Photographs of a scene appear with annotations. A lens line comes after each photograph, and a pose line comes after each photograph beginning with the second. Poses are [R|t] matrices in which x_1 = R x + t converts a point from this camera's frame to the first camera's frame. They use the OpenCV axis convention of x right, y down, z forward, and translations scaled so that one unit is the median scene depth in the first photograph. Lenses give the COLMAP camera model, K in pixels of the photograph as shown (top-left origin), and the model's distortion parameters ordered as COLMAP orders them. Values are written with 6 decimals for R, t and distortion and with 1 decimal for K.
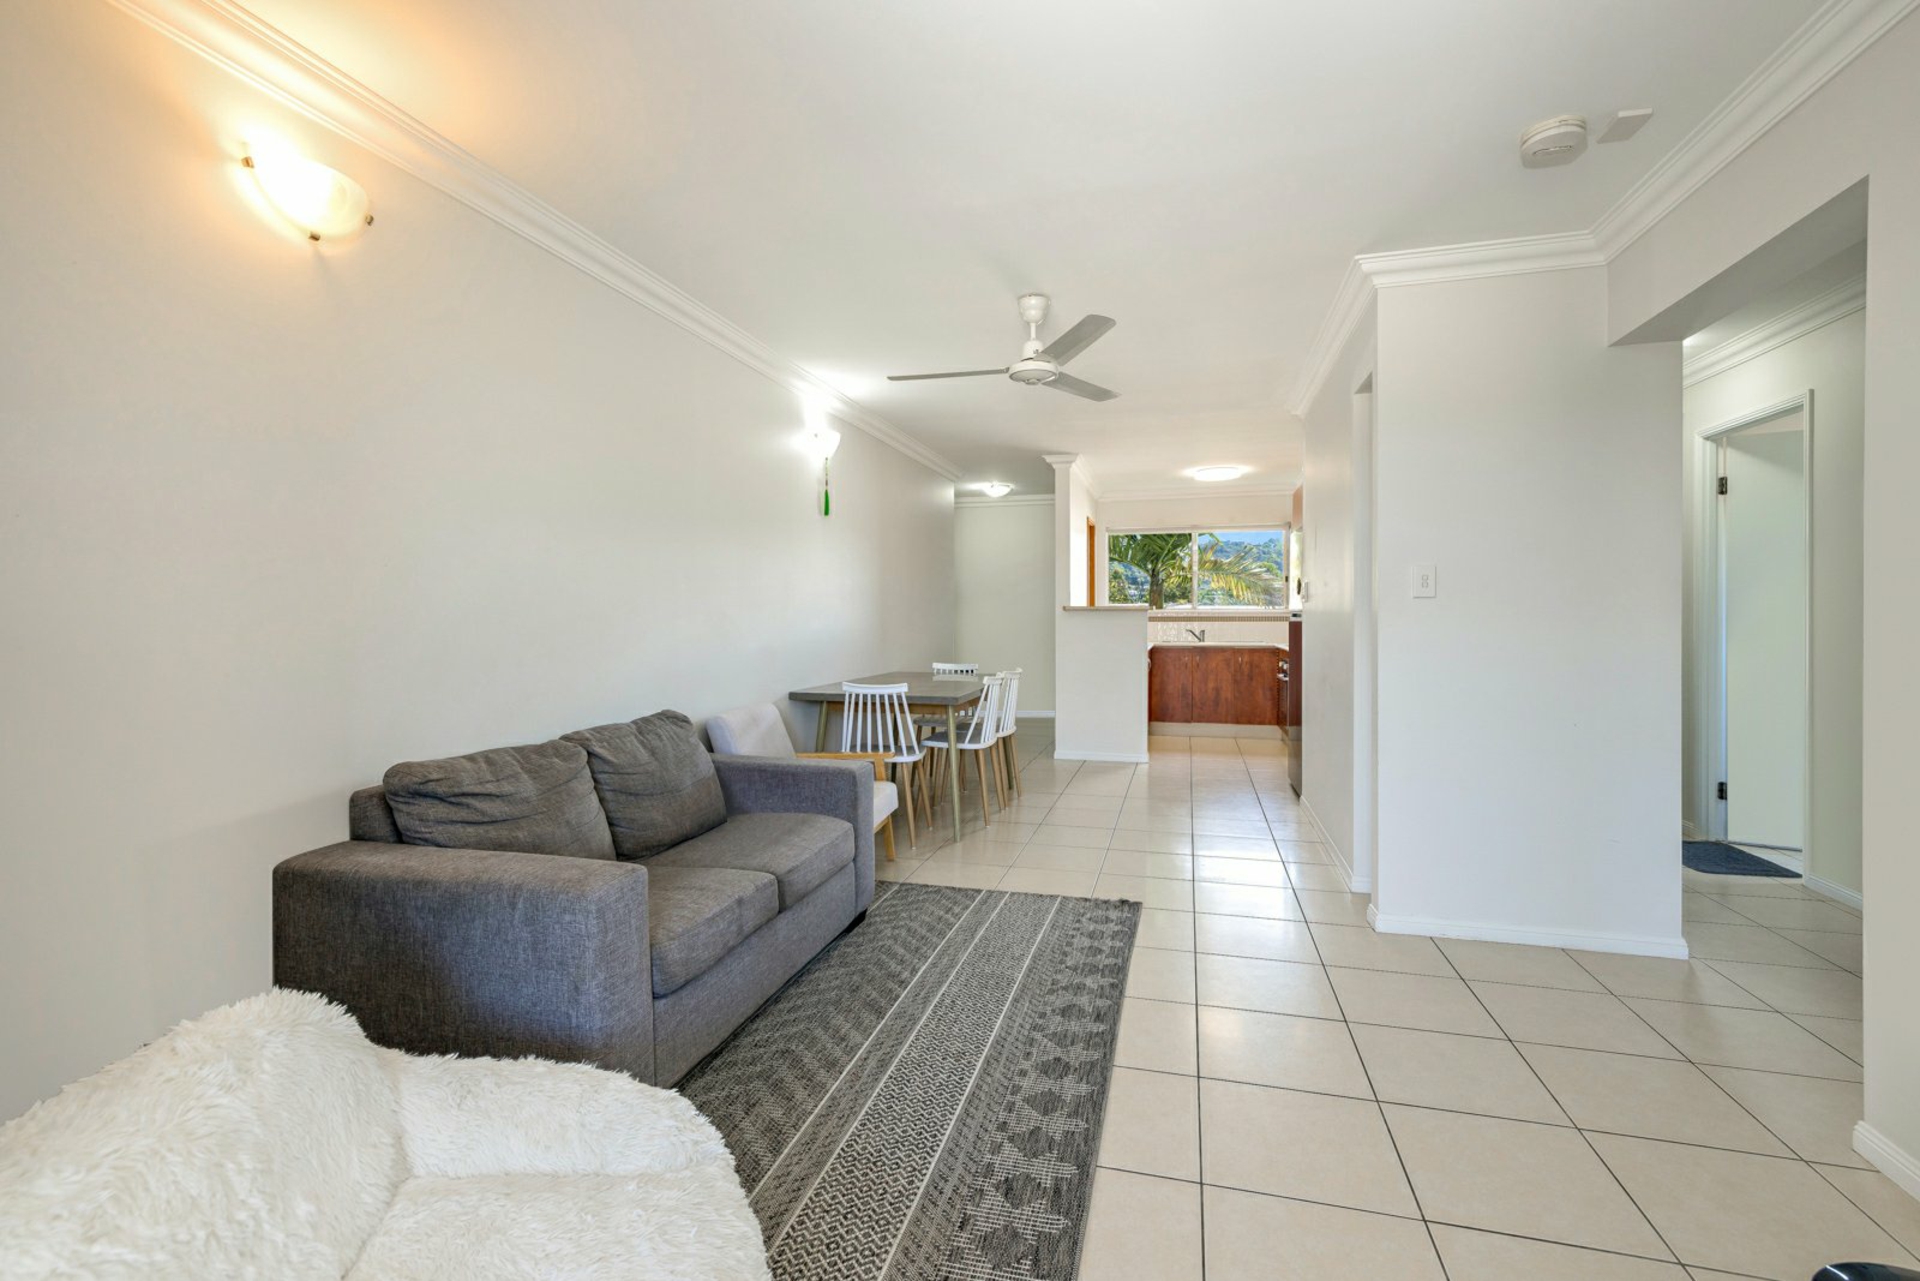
lens RADIAL K [[832.8, 0, 960.4], [0, 832.8, 630.5], [0, 0, 1]] dist [0.000986, 0.000091]
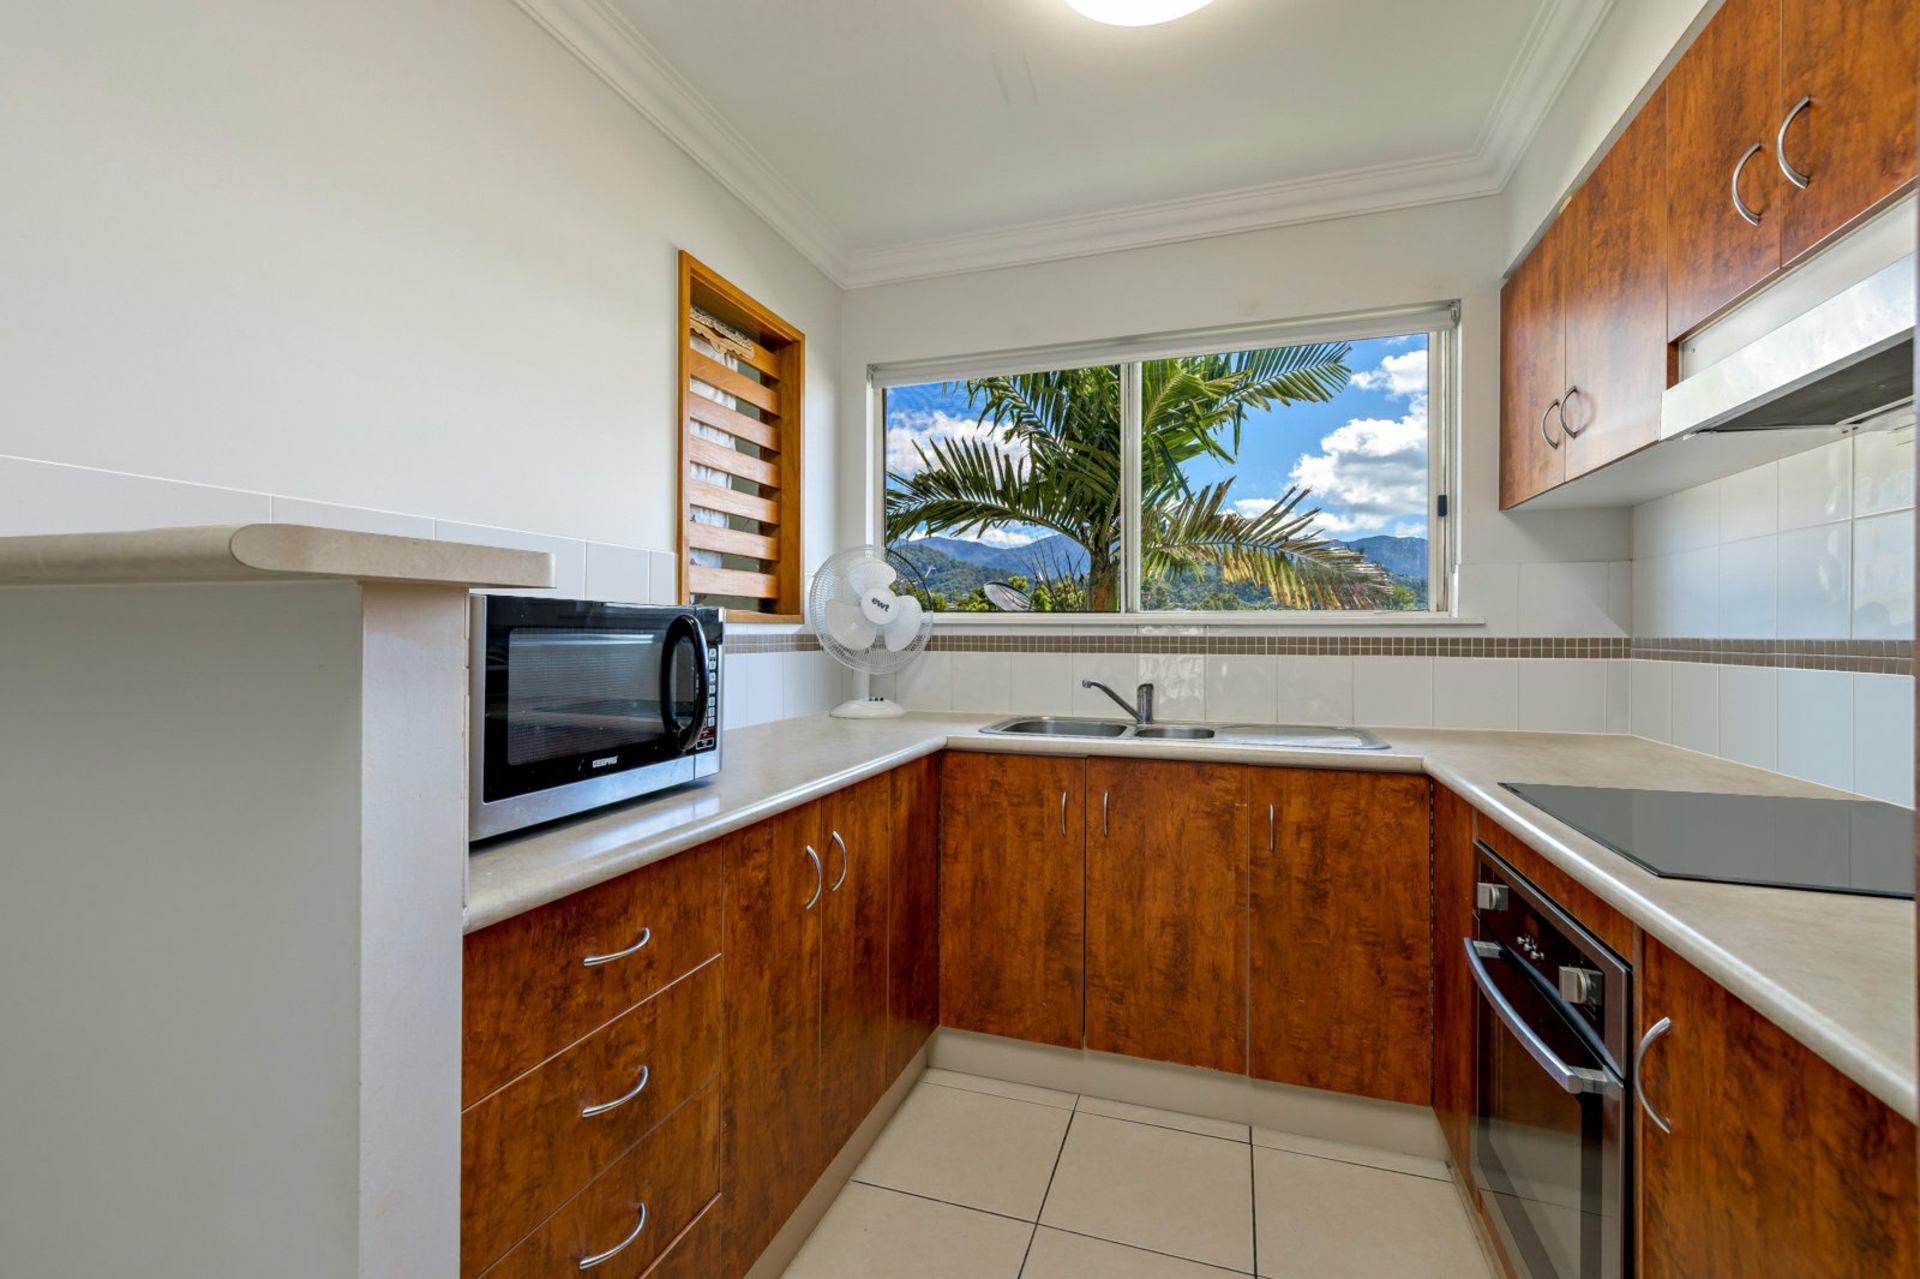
lens RADIAL K [[832.8, 0, 958.0], [0, 832.8, 638.7], [0, 0, 1]] dist [0.000986, 0.000091]
pose [[0.998748, 0.009048, -0.049196, 0.253033], [-0.009642, 0.999883, -0.011856, -0.012561], [0.049083, 0.012315, 0.998719, 0.745167]]
